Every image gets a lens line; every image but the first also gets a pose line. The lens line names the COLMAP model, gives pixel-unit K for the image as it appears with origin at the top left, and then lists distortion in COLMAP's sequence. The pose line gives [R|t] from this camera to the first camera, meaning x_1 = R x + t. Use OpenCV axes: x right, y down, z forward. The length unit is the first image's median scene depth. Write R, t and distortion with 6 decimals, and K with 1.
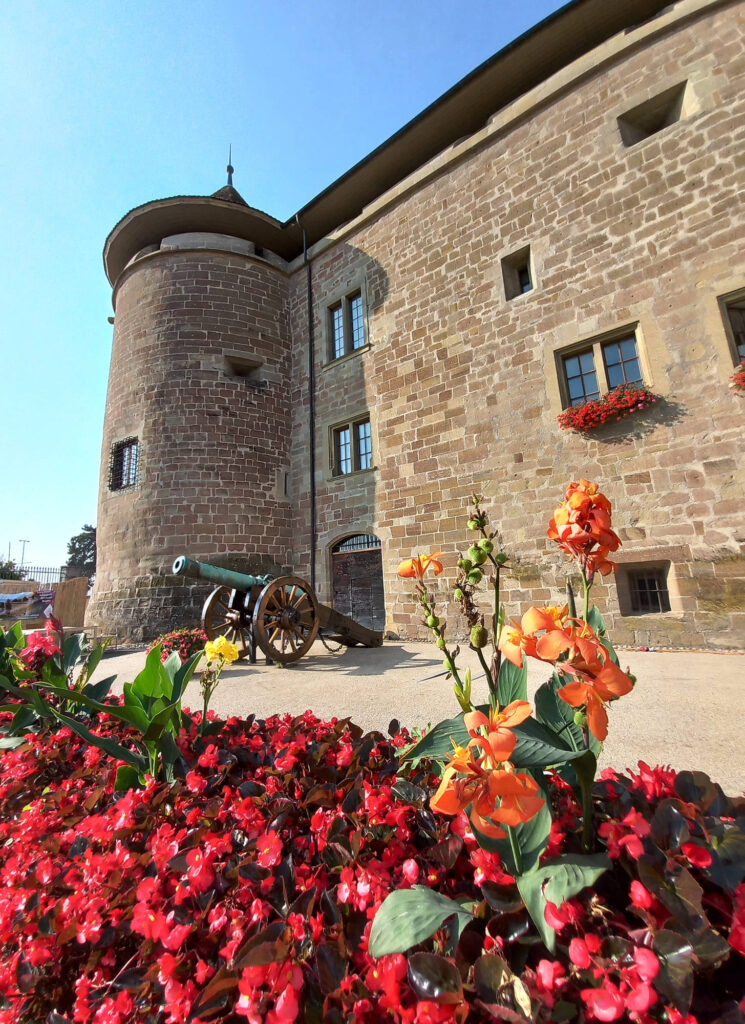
lens RADIAL K [[404.3, 0, 372.9], [0, 404.3, 513.2], [0, 0, 1]] dist [-0.015214, -0.001417]
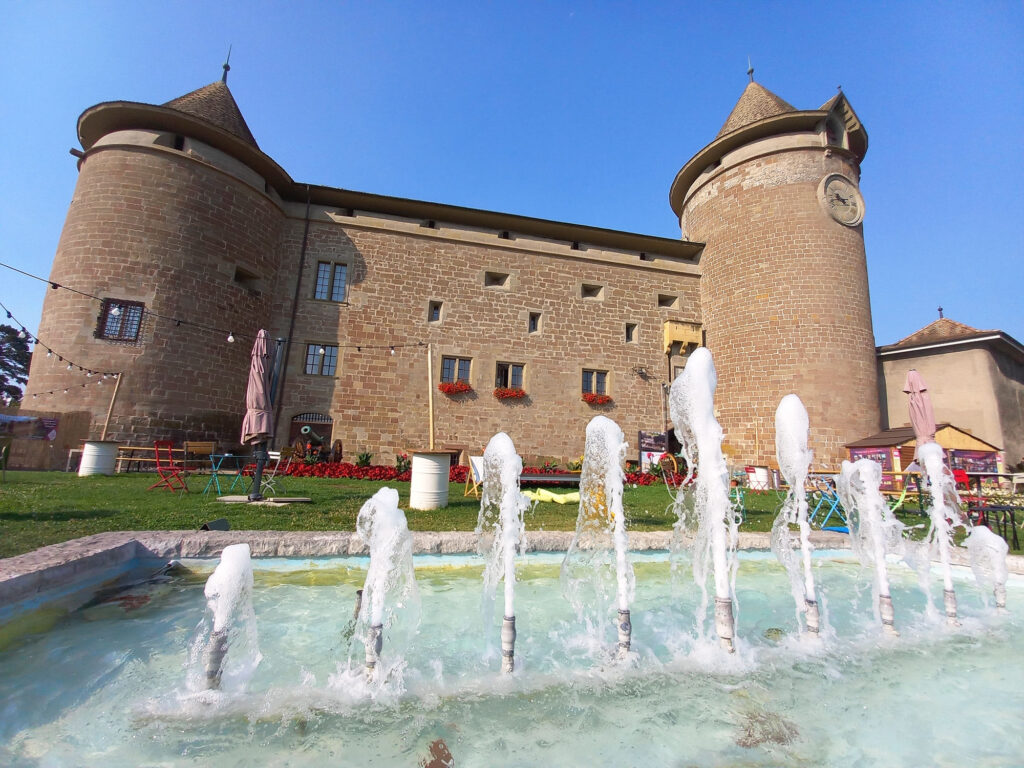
lens RADIAL K [[407.0, 0, 509.8], [0, 407.0, 383.8], [0, 0, 1]] dist [-0.003553, -0.000966]
pose [[0.684711, 0.218811, 0.695192, -0.713283], [-0.212948, 0.972307, -0.096296, -0.078229], [-0.697010, -0.082105, 0.712345, -0.780867]]
